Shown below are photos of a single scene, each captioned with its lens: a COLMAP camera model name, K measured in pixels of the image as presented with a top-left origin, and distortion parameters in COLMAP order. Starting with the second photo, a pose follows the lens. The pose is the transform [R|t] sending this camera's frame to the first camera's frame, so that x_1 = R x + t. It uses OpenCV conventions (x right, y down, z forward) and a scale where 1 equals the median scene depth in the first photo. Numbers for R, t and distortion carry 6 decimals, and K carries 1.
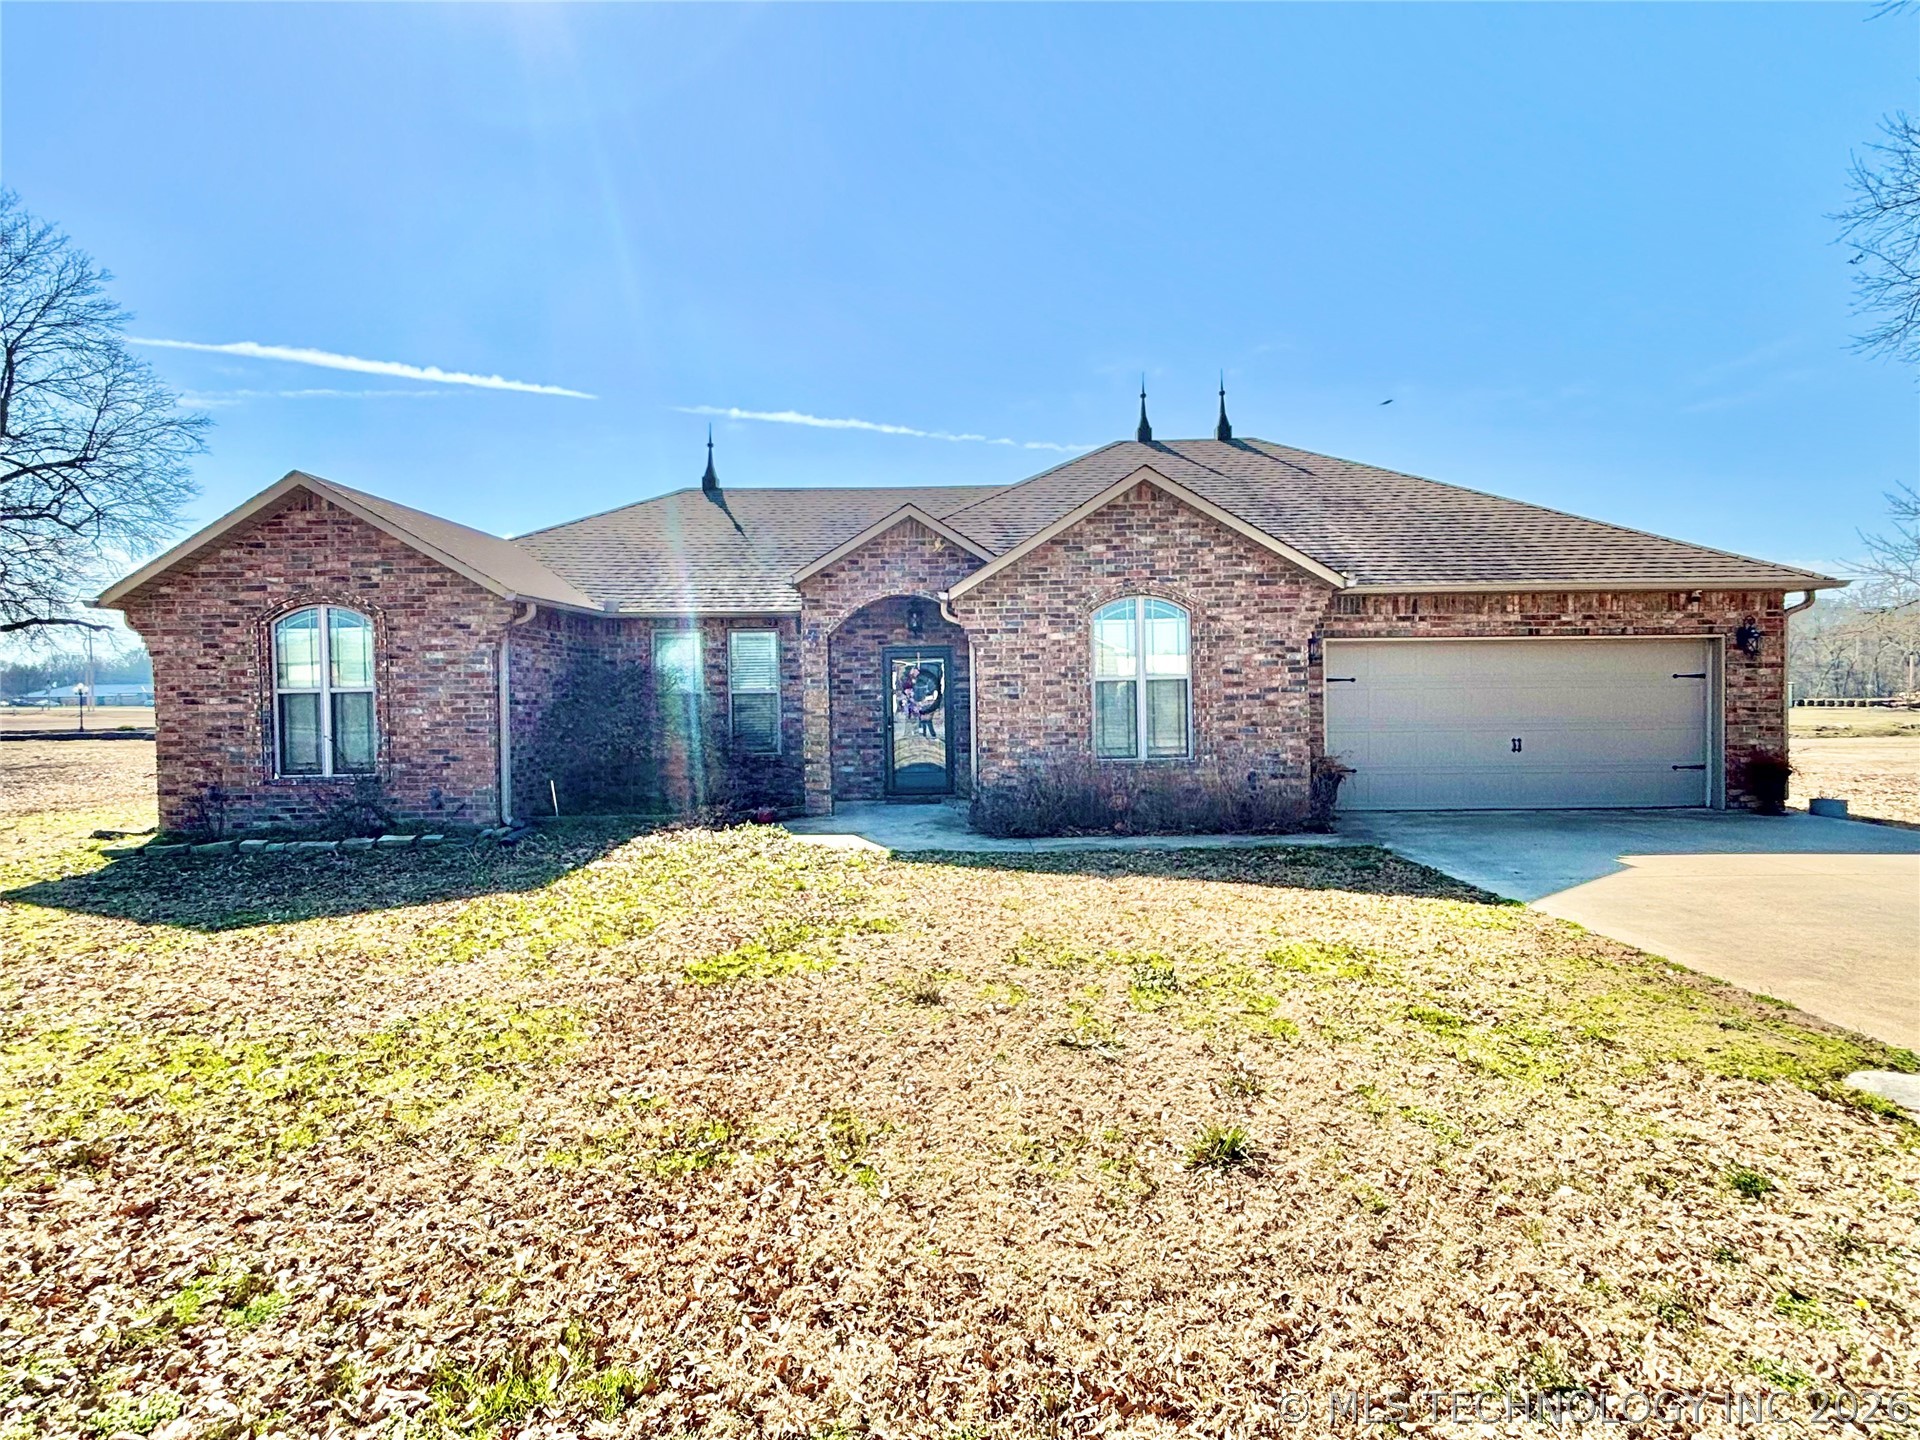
lens RADIAL K [[996.7, 0, 961.3], [0, 996.7, 710.6], [0, 0, 1]] dist [0.017967, -0.001713]
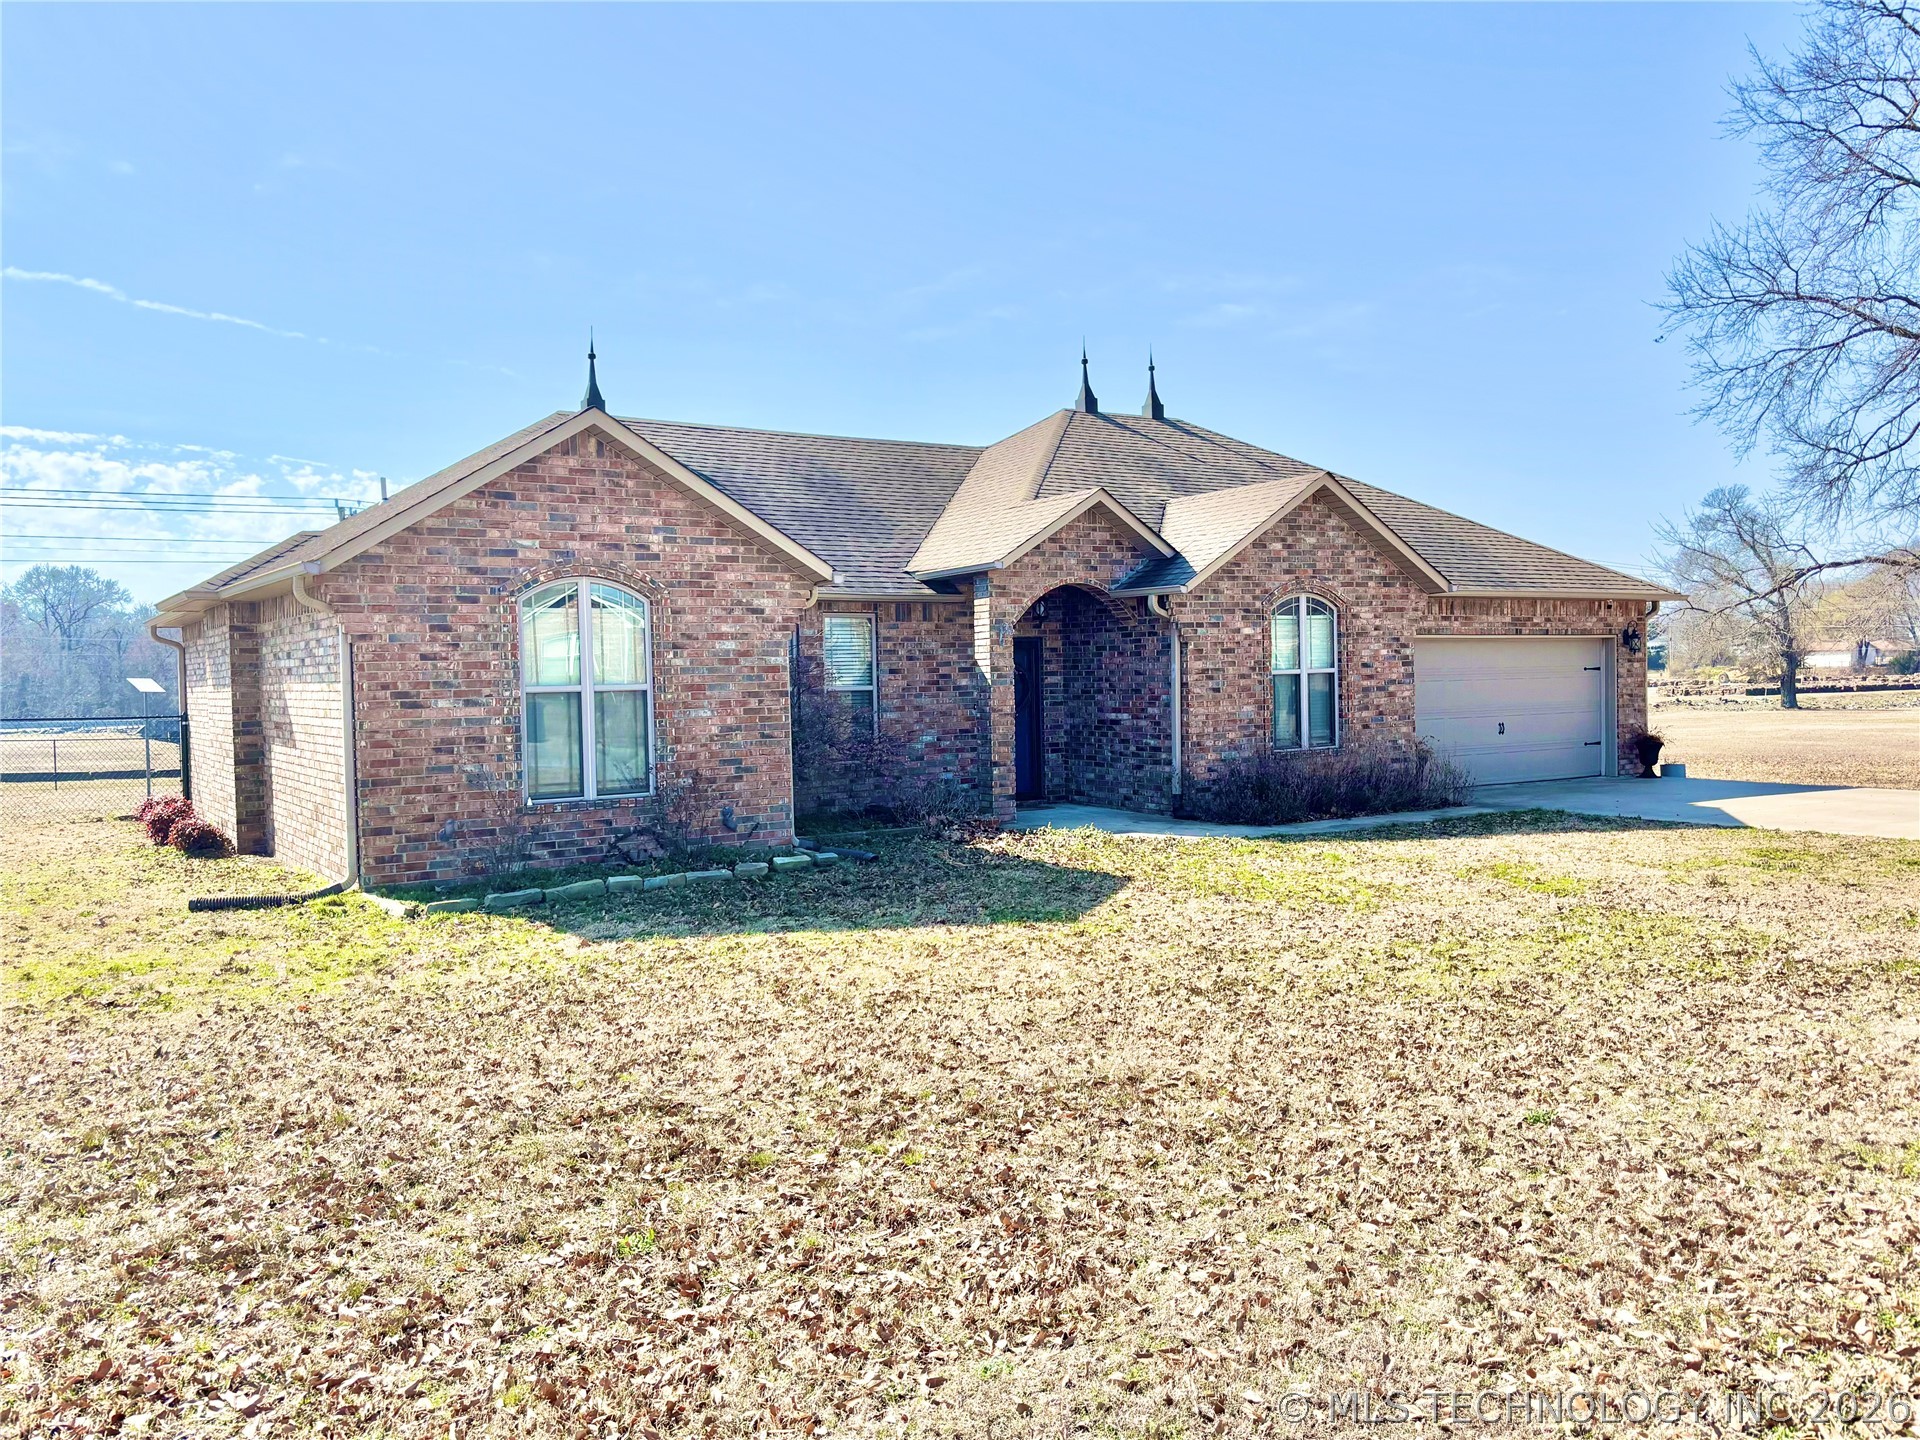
lens RADIAL K [[1507.0, 0, 958.3], [0, 1507.0, 737.5], [0, 0, 1]] dist [0.095494, -0.001562]
pose [[0.834272, -0.024741, 0.550798, -1.014150], [0.018568, 0.999687, 0.016780, 0.003455], [-0.551040, -0.003772, 0.834470, -0.135021]]
